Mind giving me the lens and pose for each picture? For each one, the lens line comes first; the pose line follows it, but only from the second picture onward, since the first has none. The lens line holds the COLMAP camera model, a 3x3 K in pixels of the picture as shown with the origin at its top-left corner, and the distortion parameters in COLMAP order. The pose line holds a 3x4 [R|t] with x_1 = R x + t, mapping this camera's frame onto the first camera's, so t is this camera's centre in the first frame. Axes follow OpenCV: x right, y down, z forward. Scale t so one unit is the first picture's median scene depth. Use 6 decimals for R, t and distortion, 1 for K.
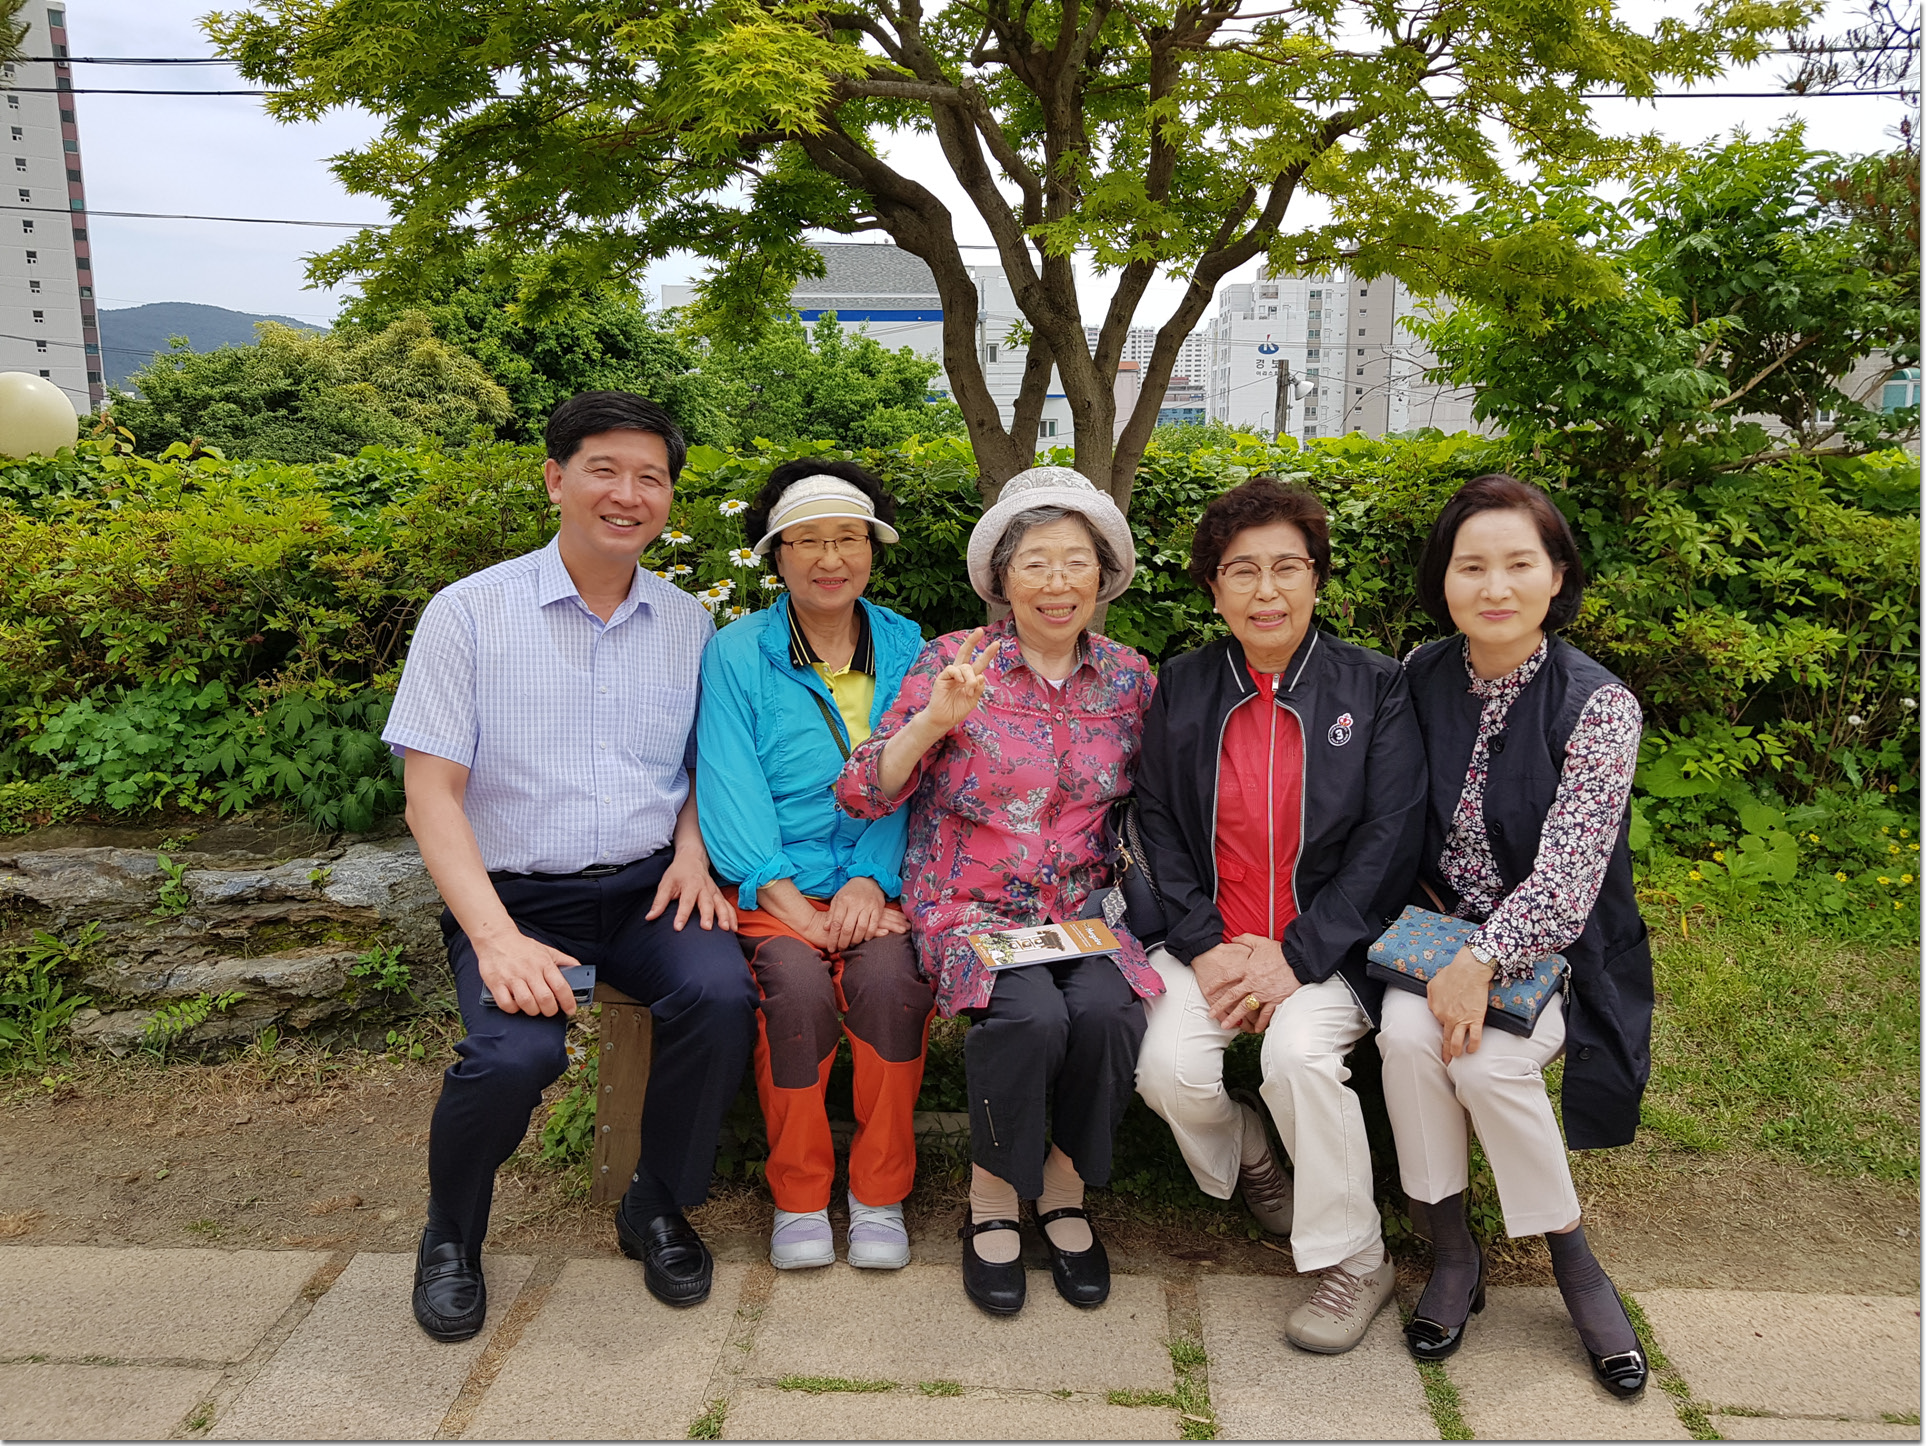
lens RADIAL K [[1448.0, 0, 963.0], [0, 1448.0, 723.0], [0, 0, 1]] dist [-0.007429, -0.000676]
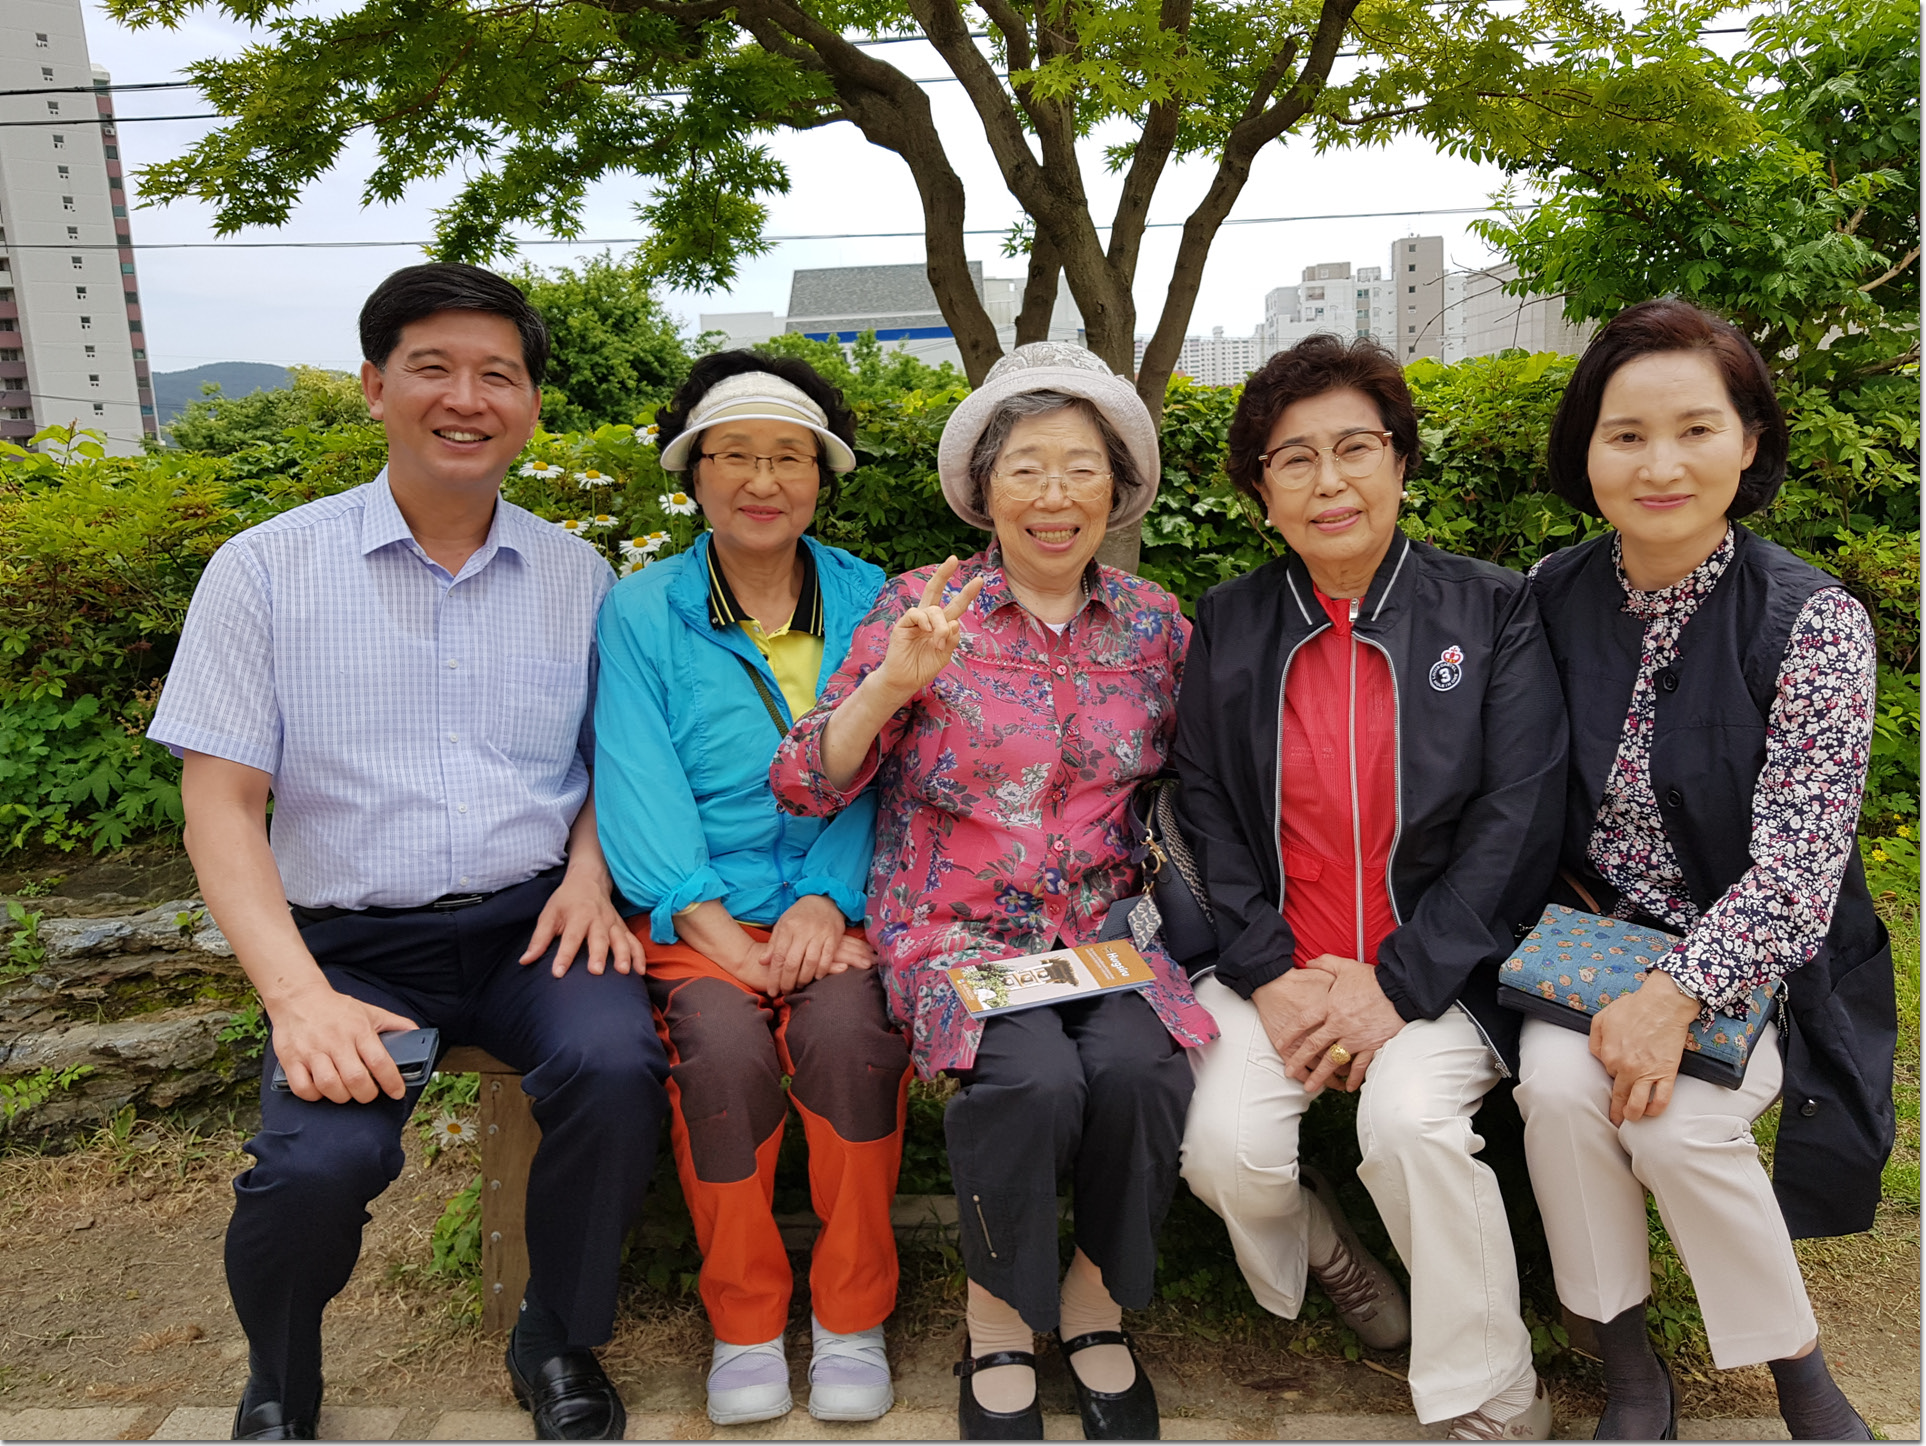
lens RADIAL K [[1465.2, 0, 965.9], [0, 1465.2, 742.0], [0, 0, 1]] dist [0.006559, -0.053331]
pose [[0.998412, -0.042003, -0.037545, 0.042928], [0.041988, 0.999117, -0.001195, 0.030795], [0.037562, -0.000383, 0.999294, 0.238844]]
